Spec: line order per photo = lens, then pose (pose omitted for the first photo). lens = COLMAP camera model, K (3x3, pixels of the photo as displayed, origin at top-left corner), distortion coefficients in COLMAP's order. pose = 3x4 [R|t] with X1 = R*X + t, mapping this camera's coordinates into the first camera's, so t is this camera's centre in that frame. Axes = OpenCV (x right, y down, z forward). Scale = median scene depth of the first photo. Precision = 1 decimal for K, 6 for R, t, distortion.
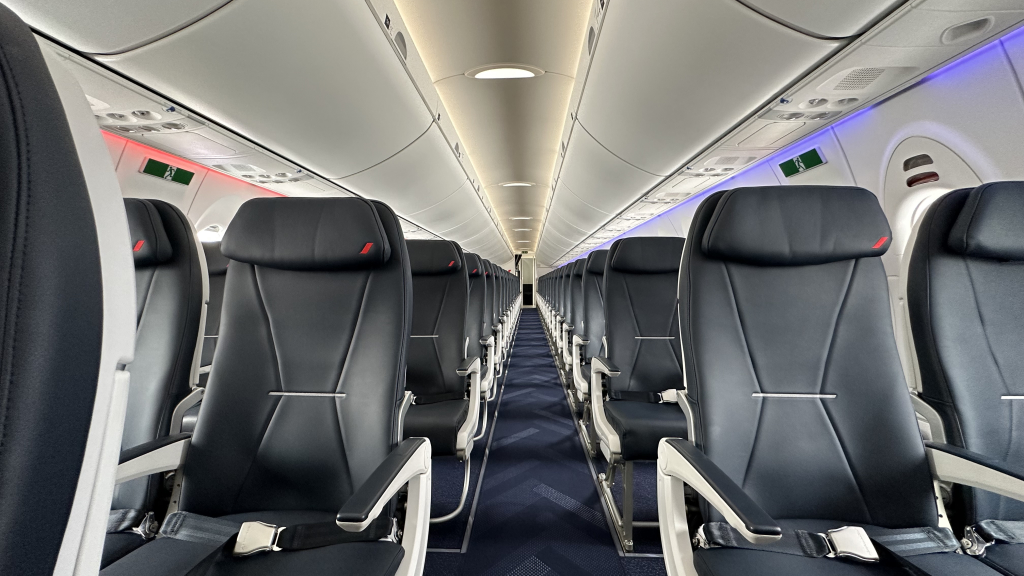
lens RADIAL K [[389.3, 0, 512.0], [0, 389.3, 288.0], [0, 0, 1]] dist [-0.000778, -0.000024]
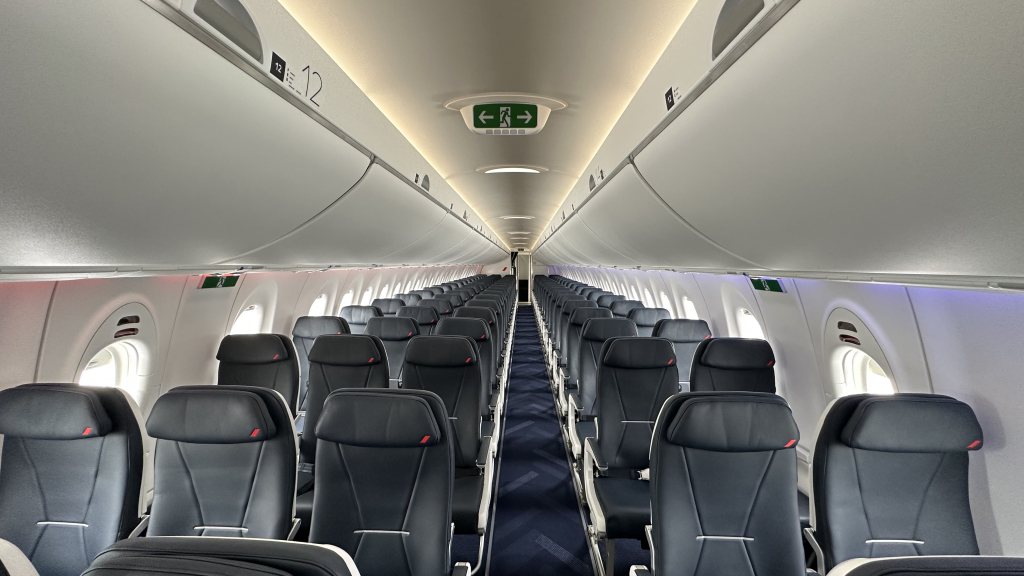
lens RADIAL K [[395.2, 0, 511.1], [0, 395.2, 302.4], [0, 0, 1]] dist [0.000138, -0.000189]
pose [[0.999866, 0.005789, 0.015292, -0.048303], [-0.007297, 0.994913, 0.100477, -0.381674], [-0.014632, -0.100575, 0.994822, -0.183394]]
